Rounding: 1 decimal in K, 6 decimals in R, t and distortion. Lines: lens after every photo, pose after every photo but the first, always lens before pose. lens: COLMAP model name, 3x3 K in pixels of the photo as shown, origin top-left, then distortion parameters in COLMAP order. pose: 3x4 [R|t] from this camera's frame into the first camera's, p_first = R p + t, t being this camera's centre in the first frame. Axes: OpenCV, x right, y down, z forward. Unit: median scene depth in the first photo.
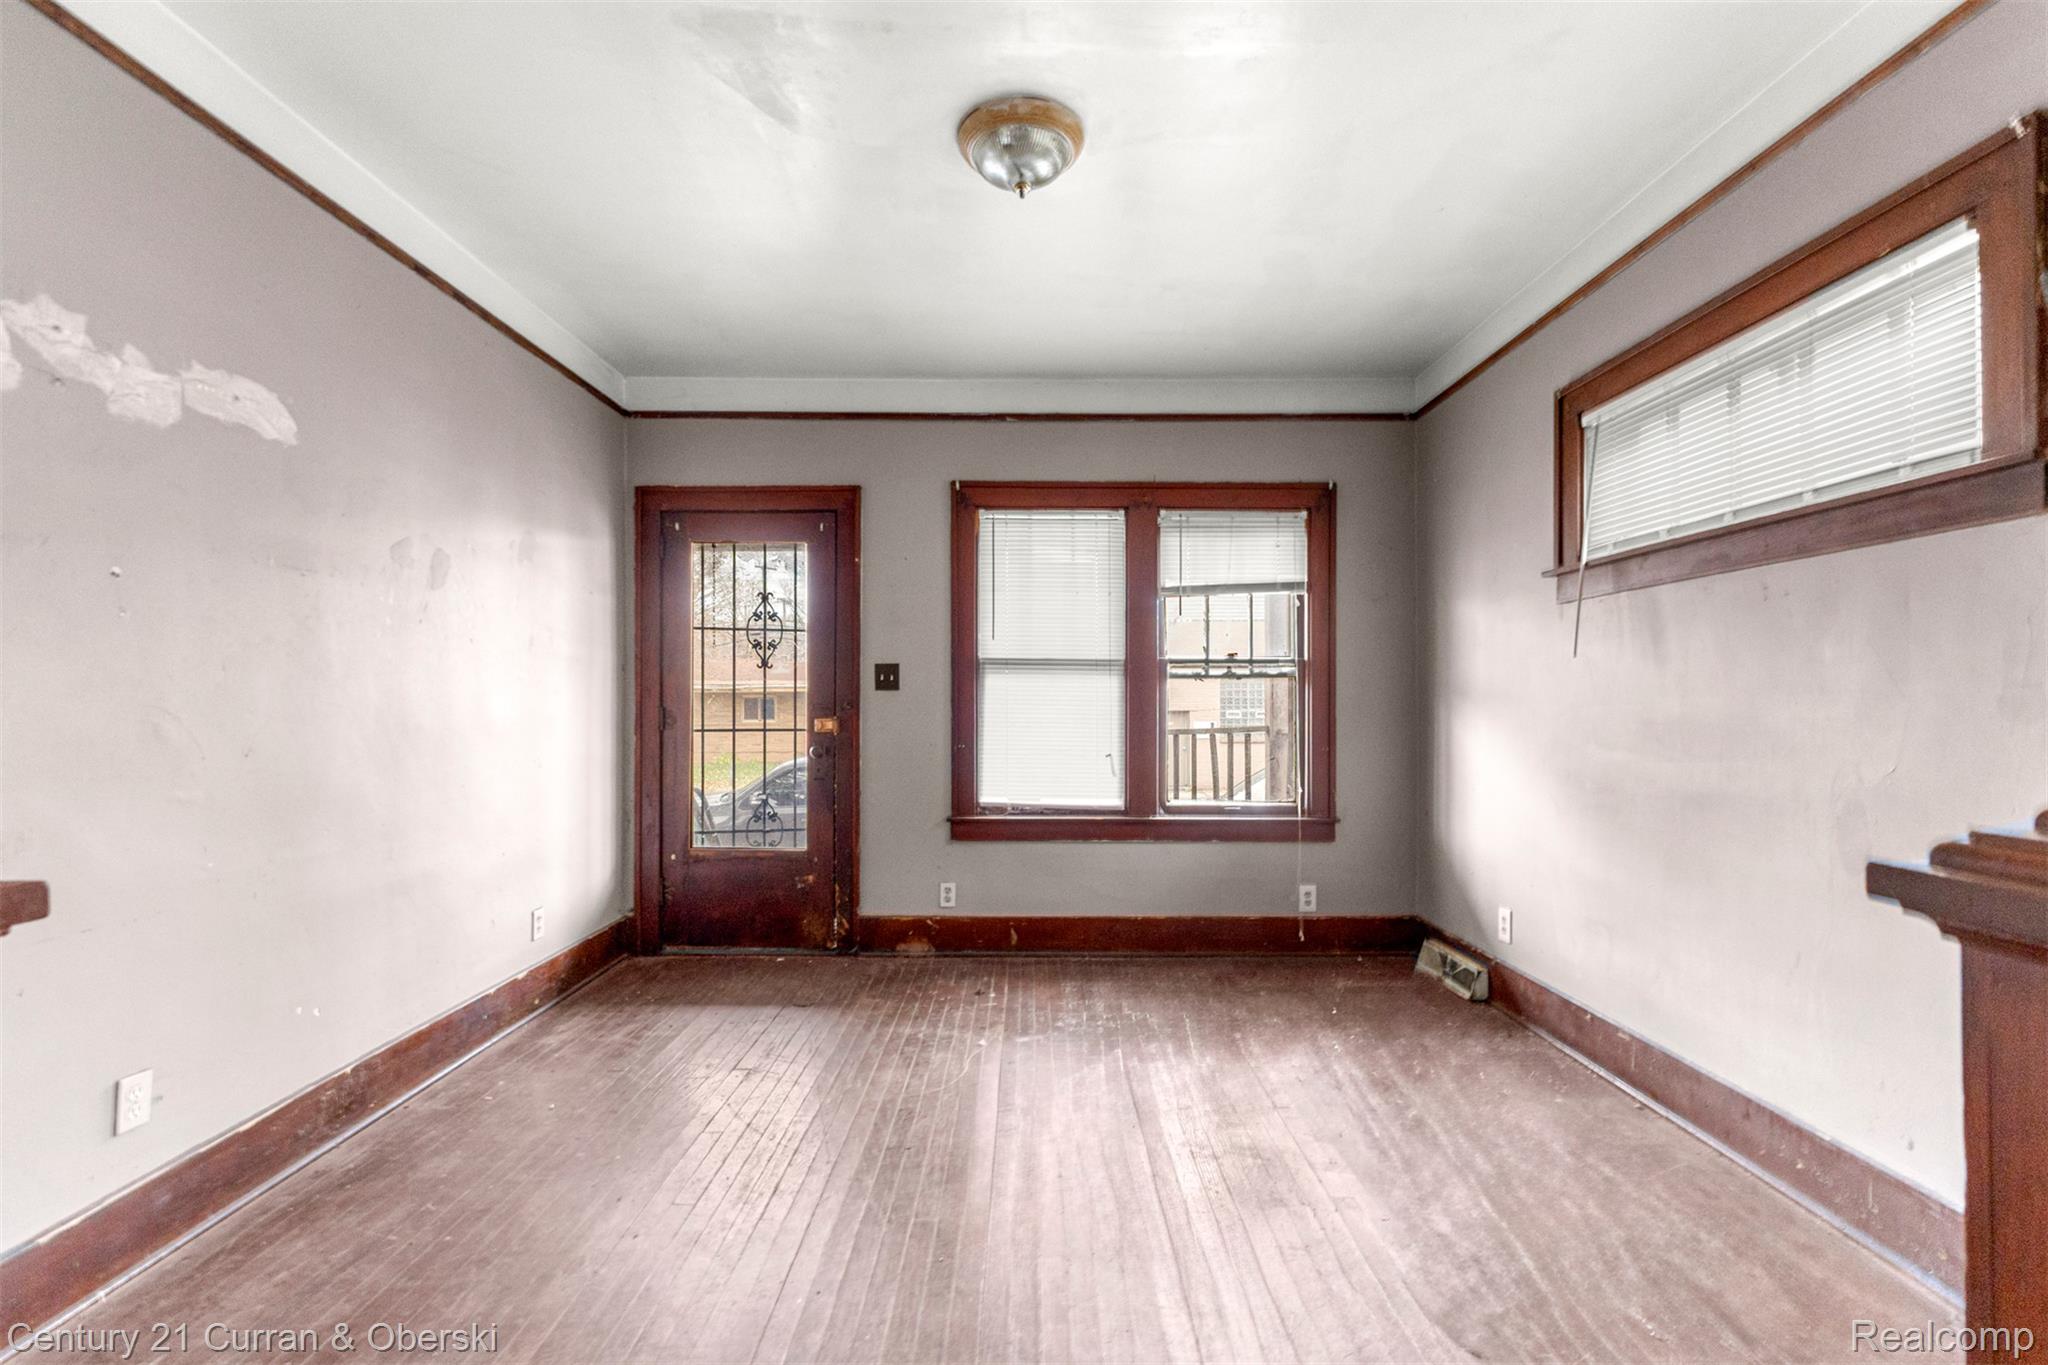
lens RADIAL K [[887.5, 0, 1030.1], [0, 887.5, 688.1], [0, 0, 1]] dist [0.019081, 0.000105]
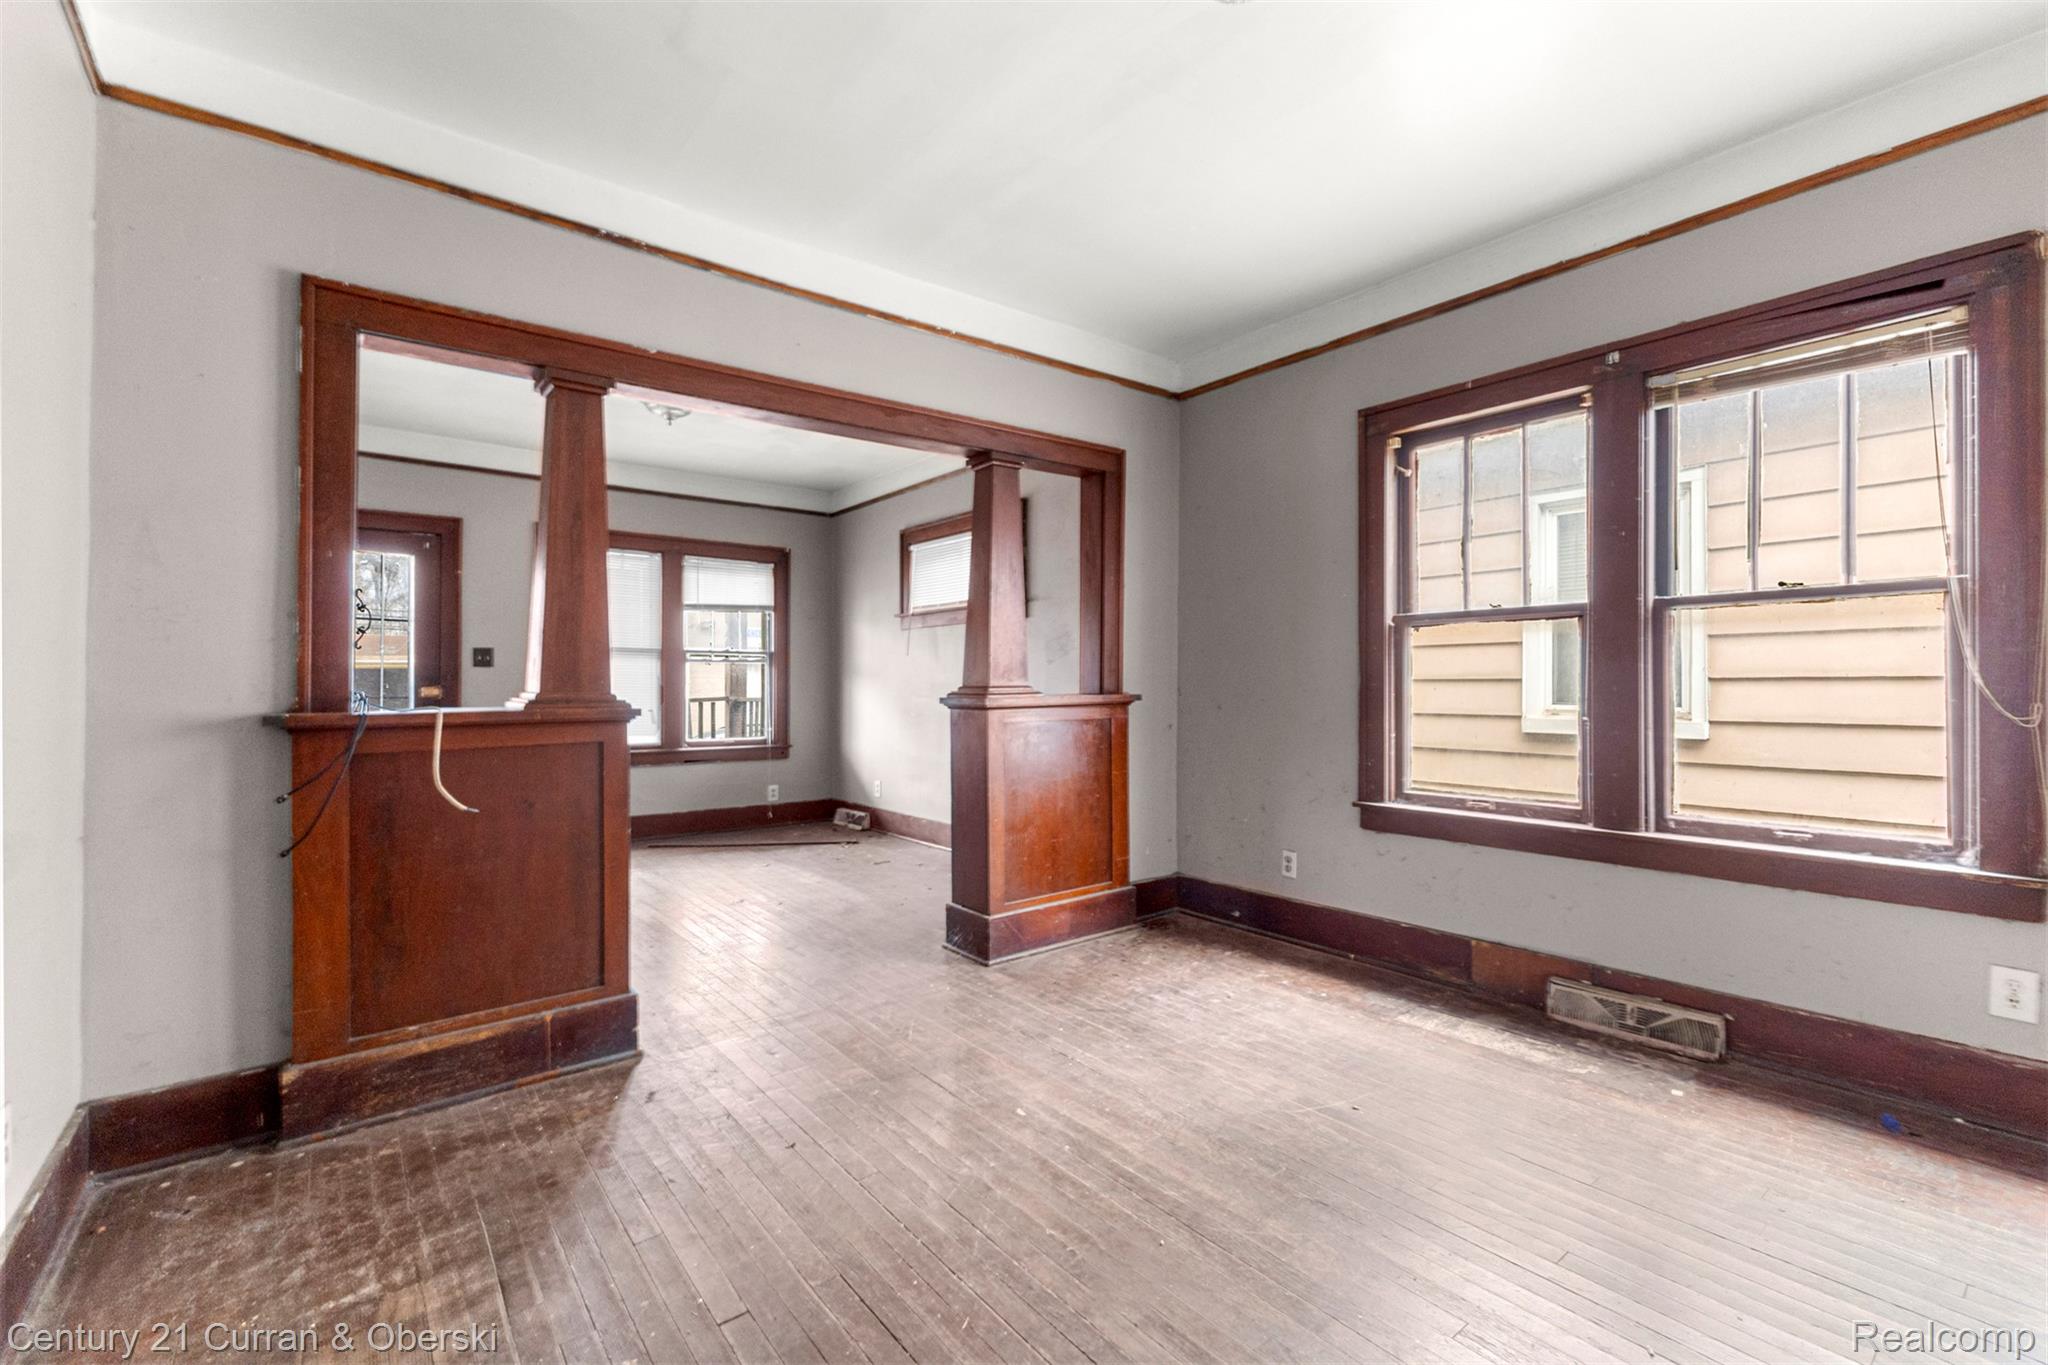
lens RADIAL K [[887.5, 0, 1030.1], [0, 887.5, 688.1], [0, 0, 1]] dist [0.019081, 0.000105]
pose [[0.785406, -0.002426, 0.618976, -0.354935], [-0.007159, 0.999890, 0.013003, 0.011080], [-0.618940, -0.014644, 0.785302, -0.635003]]
